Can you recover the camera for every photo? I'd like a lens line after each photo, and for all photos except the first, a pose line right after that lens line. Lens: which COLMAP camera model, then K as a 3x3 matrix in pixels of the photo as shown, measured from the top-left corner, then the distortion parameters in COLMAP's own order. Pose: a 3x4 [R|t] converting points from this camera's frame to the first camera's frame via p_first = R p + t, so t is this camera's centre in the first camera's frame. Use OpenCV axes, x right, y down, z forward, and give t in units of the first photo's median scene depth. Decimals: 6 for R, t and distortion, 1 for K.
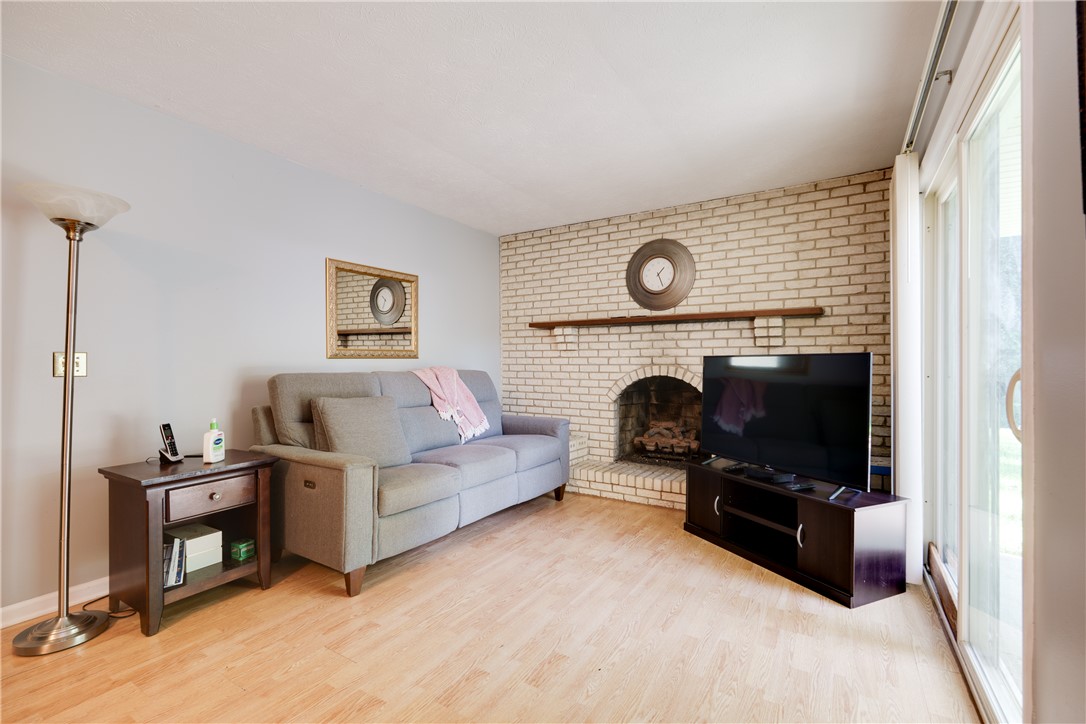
lens RADIAL K [[478.0, 0, 545.8], [0, 478.0, 363.4], [0, 0, 1]] dist [-0.003883, -0.000747]
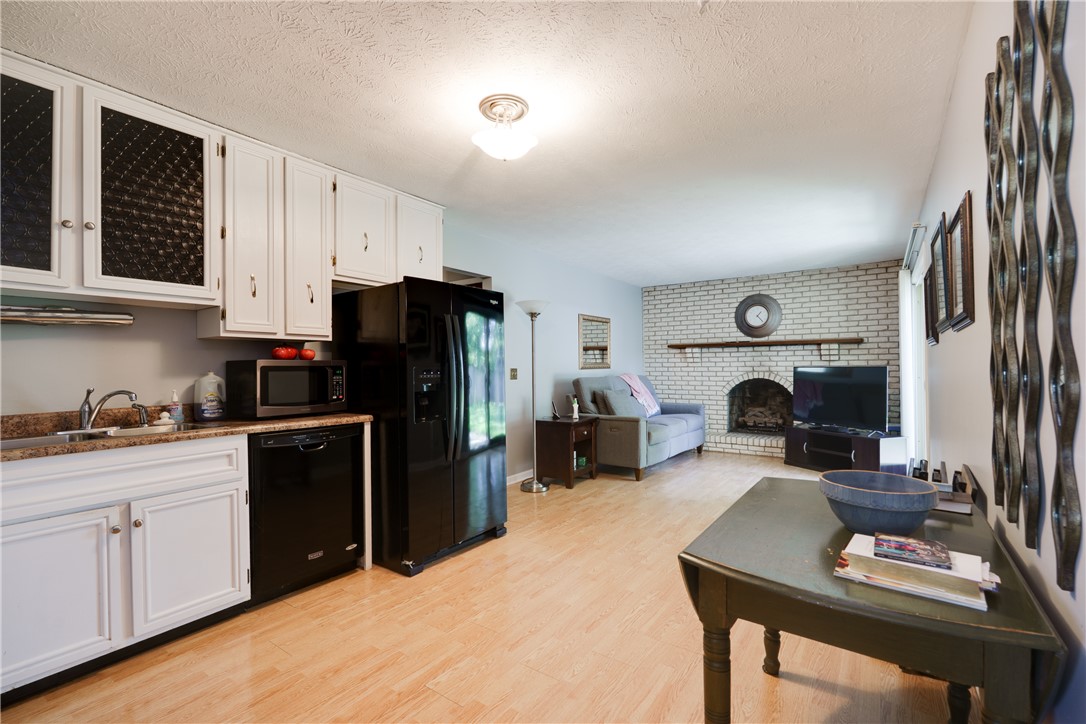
lens RADIAL K [[478.0, 0, 545.8], [0, 478.0, 363.4], [0, 0, 1]] dist [-0.003883, -0.000747]
pose [[0.998434, -0.006140, -0.055607, -0.400885], [0.005624, 0.999940, -0.009426, -0.013562], [0.055662, 0.009098, 0.998408, -0.672692]]
